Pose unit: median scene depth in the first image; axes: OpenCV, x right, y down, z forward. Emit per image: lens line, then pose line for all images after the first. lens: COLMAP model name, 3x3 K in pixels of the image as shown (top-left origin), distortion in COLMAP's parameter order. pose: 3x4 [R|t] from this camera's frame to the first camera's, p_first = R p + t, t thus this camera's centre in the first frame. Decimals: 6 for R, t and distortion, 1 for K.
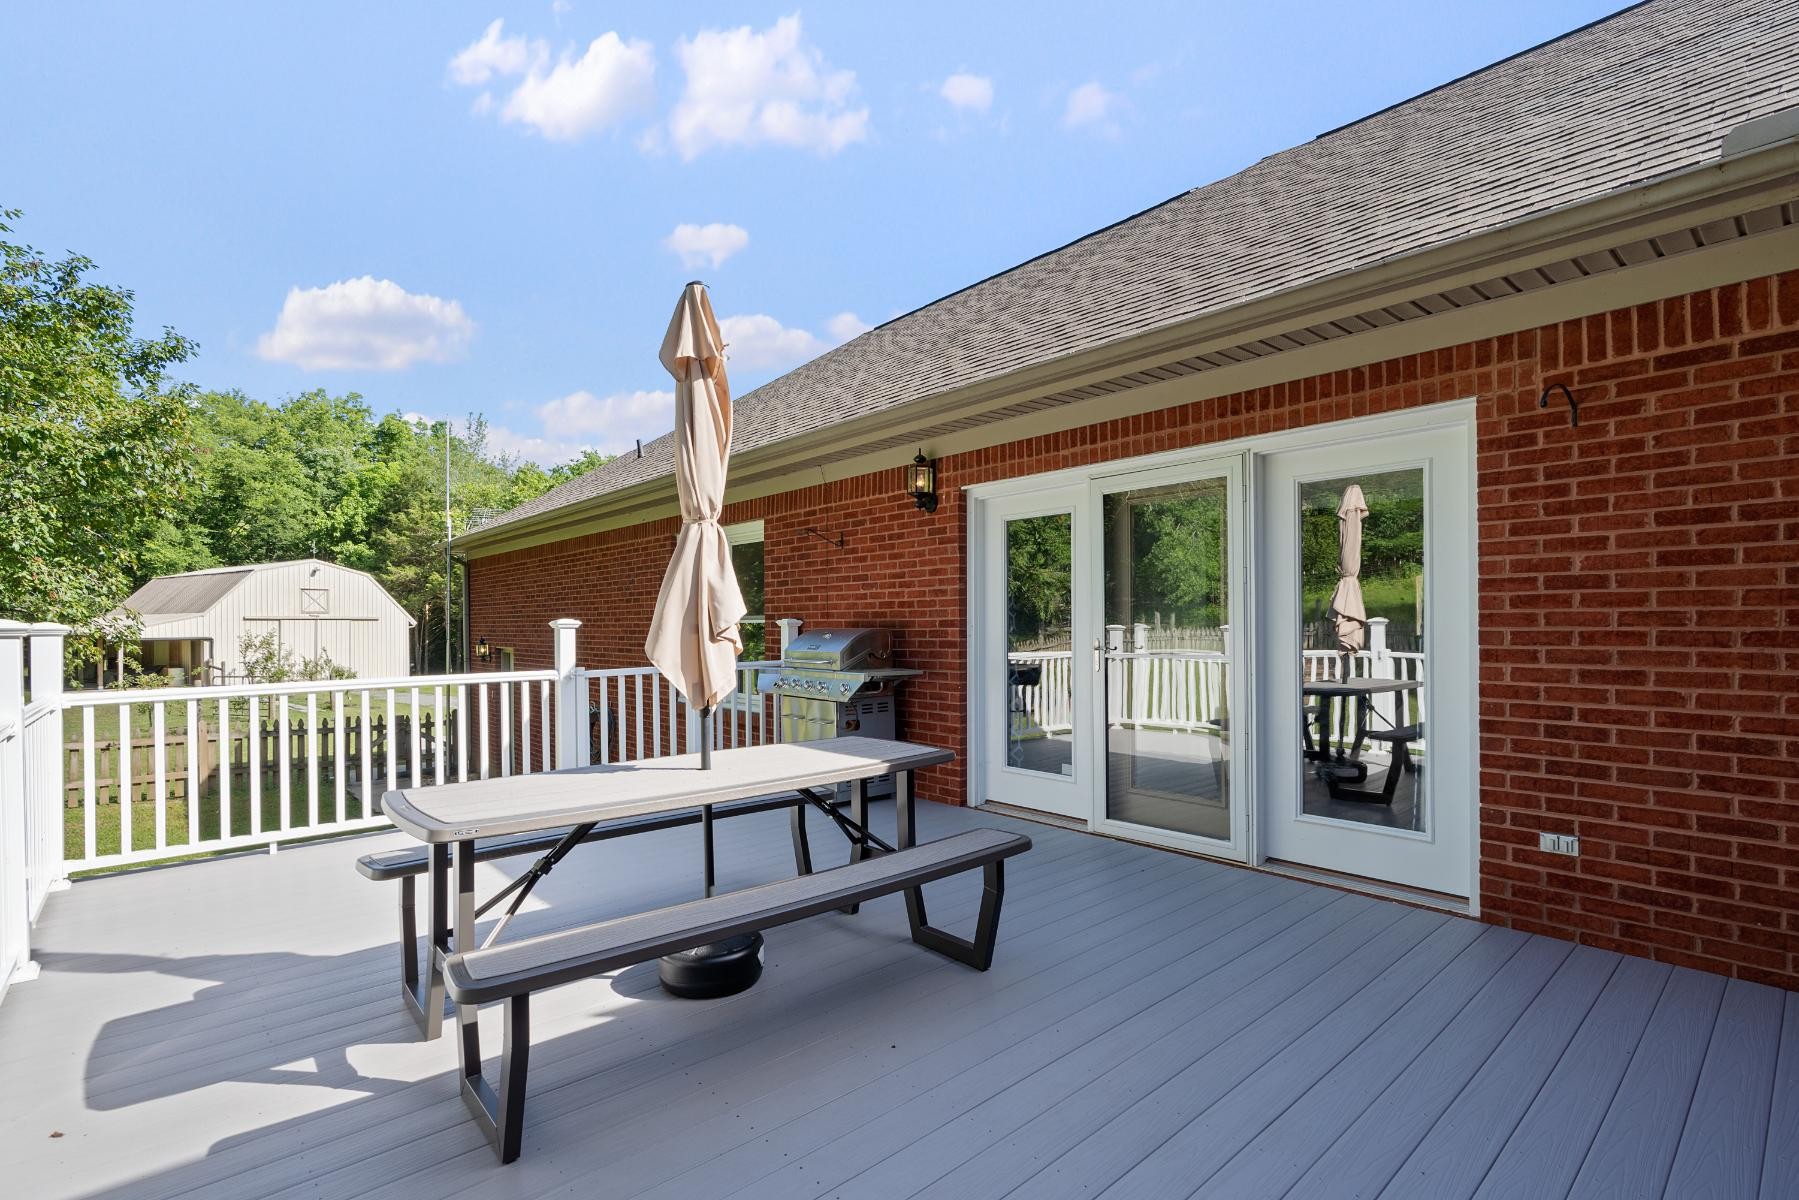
lens RADIAL K [[827.6, 0, 899.5], [0, 827.6, 600.0], [0, 0, 1]] dist [0.001371, 0.000445]
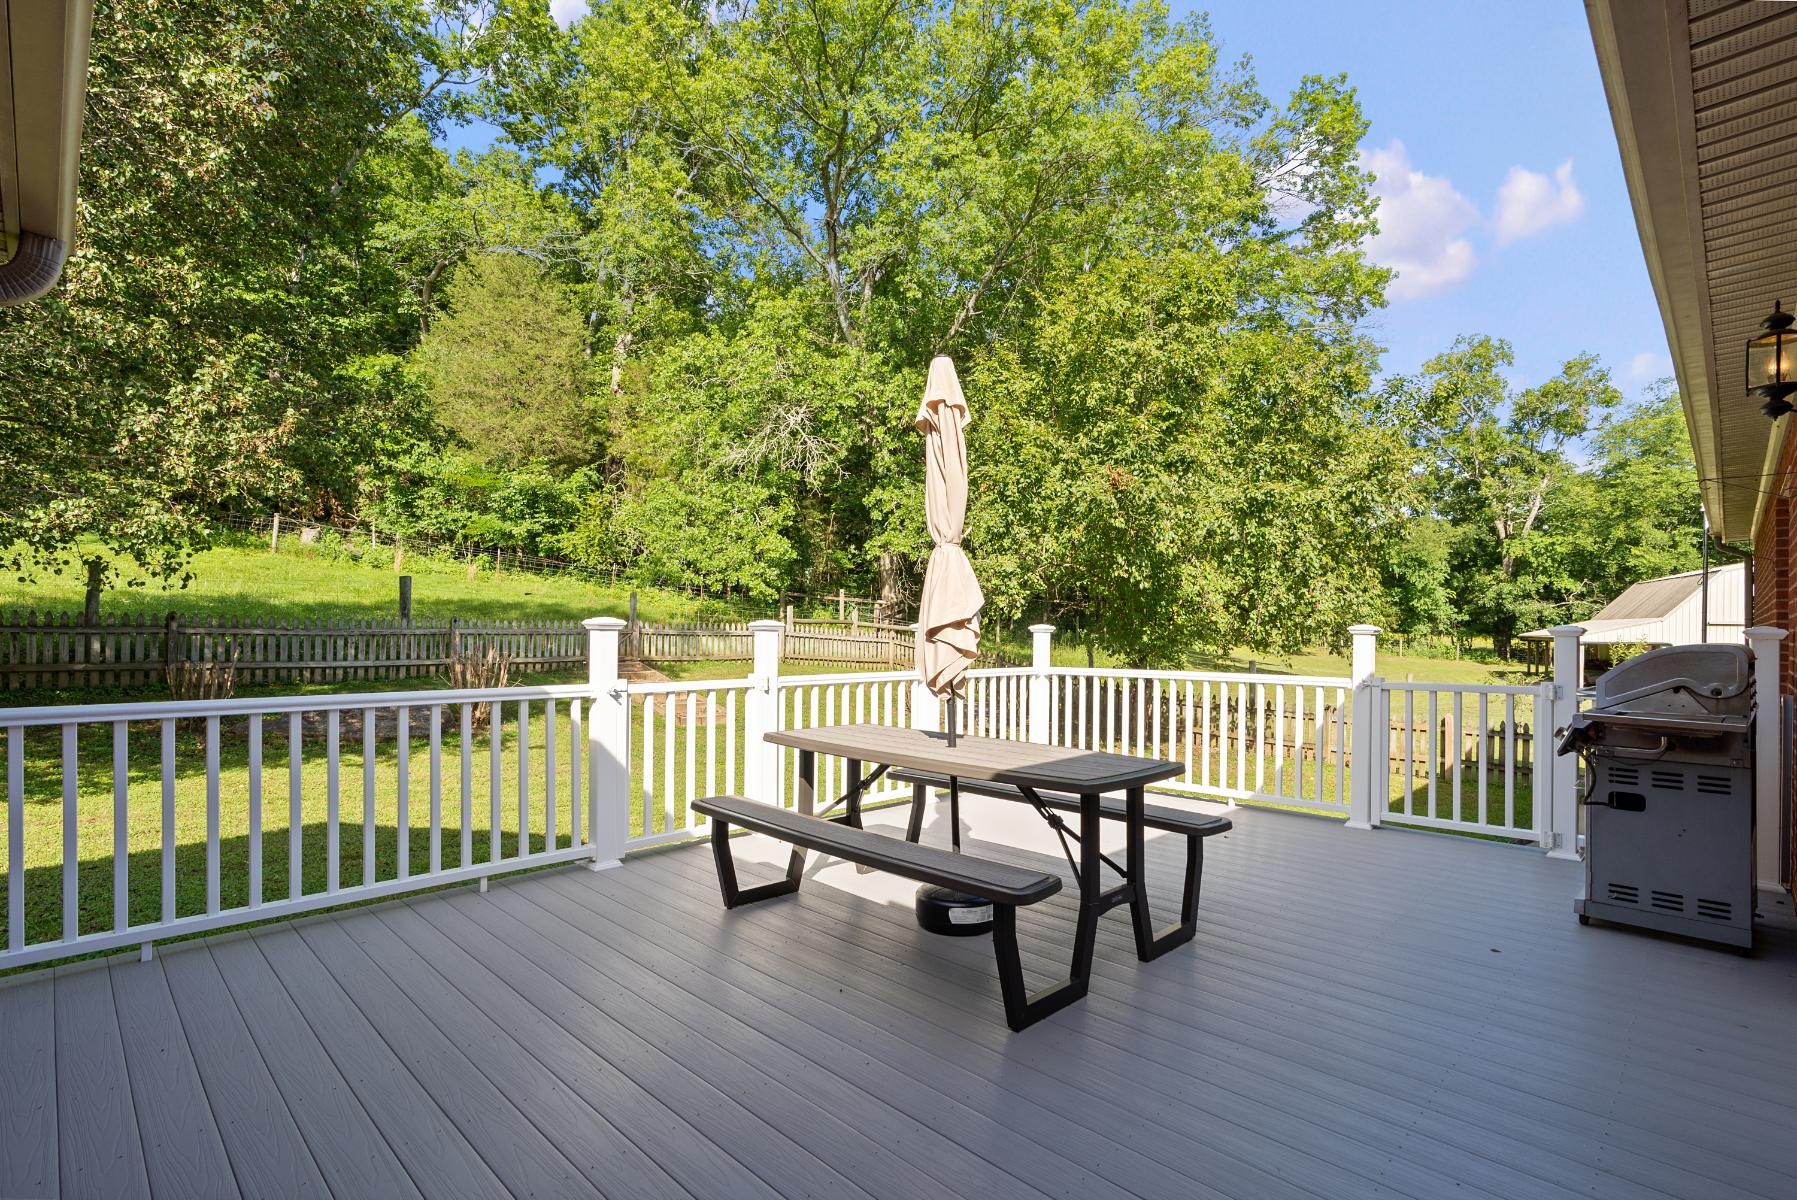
lens RADIAL K [[842.0, 0, 907.9], [0, 842.0, 637.5], [0, 0, 1]] dist [0.002560, 0.000207]
pose [[0.067392, 0.017521, -0.997573, 0.832394], [0.024651, 0.999511, 0.019221, 0.013504], [0.997422, -0.025887, 0.066927, 0.718155]]
